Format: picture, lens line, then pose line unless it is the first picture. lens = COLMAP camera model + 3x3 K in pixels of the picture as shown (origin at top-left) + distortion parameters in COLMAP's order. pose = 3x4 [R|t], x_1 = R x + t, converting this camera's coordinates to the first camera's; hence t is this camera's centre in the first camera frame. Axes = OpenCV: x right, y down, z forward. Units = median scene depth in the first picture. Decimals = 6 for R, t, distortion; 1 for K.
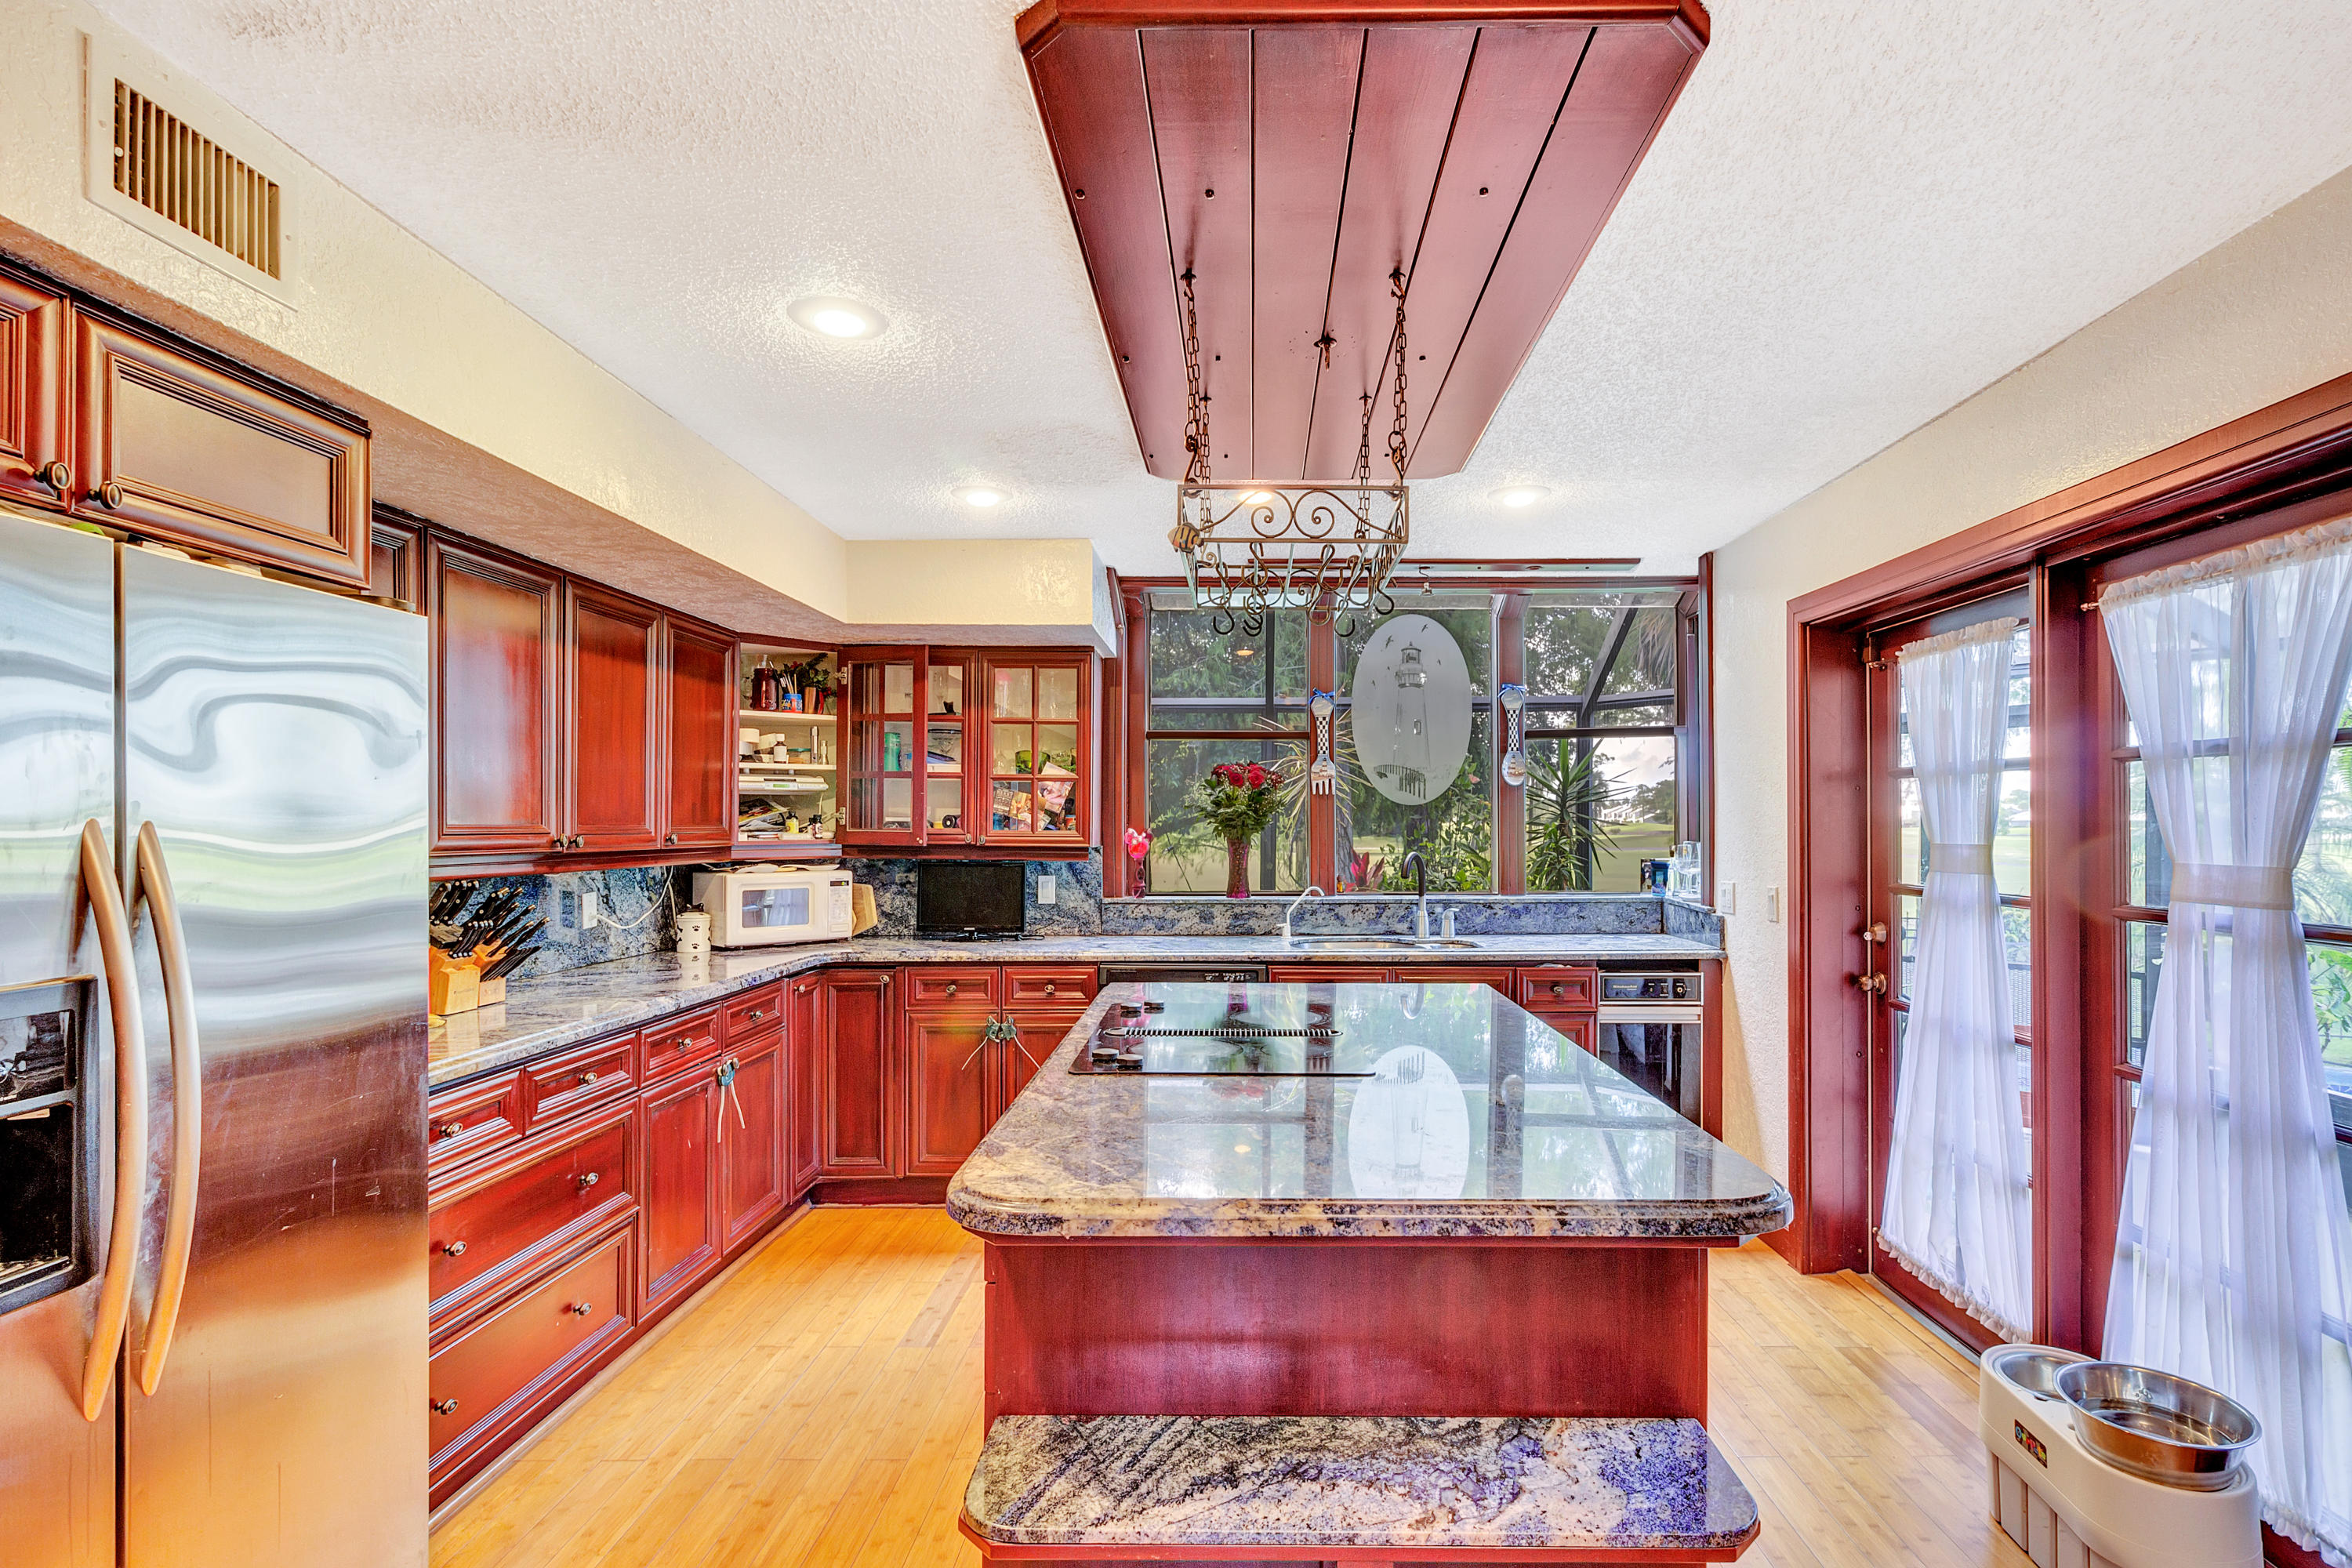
lens RADIAL K [[1077.4, 0, 1219.1], [0, 1077.4, 817.8], [0, 0, 1]] dist [0.000691, 0.000052]
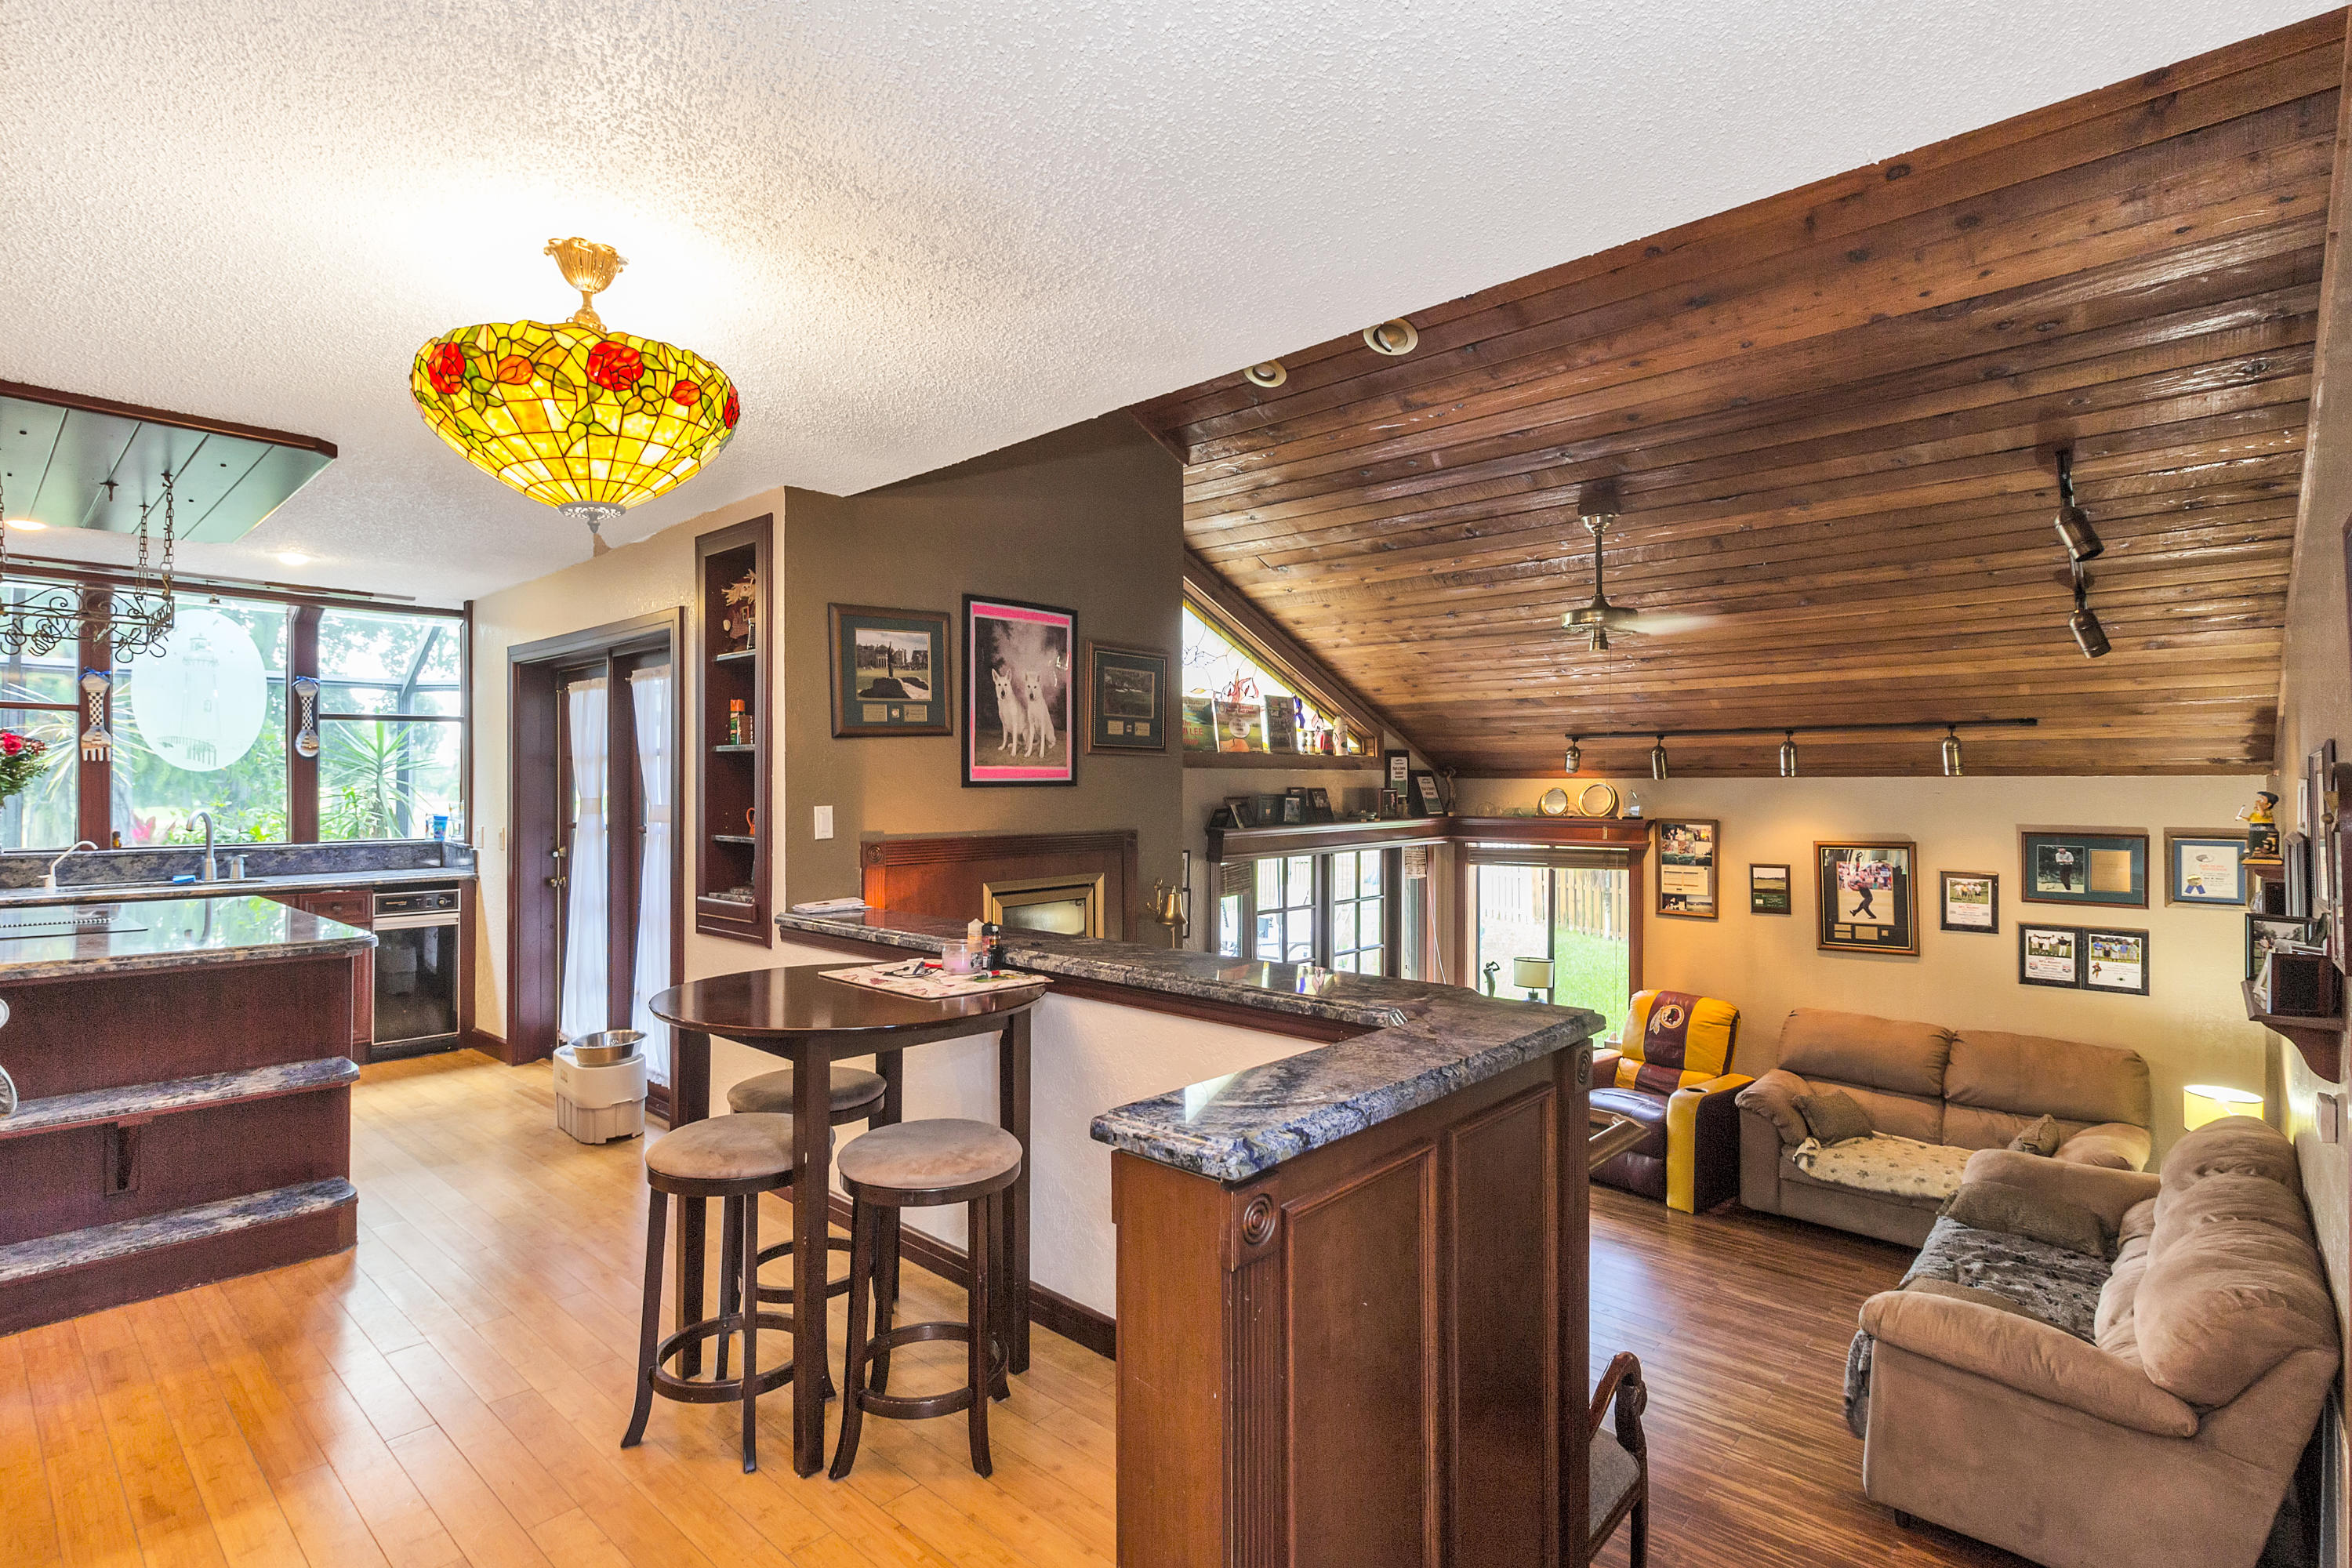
lens RADIAL K [[1127.2, 0, 1199.8], [0, 1127.2, 781.9], [0, 0, 1]] dist [0.003191, -0.000339]
pose [[0.637397, 0.004923, 0.770520, -0.089658], [-0.003511, 0.999988, -0.003484, 0.000638], [-0.770528, -0.000485, 0.637406, -0.736091]]
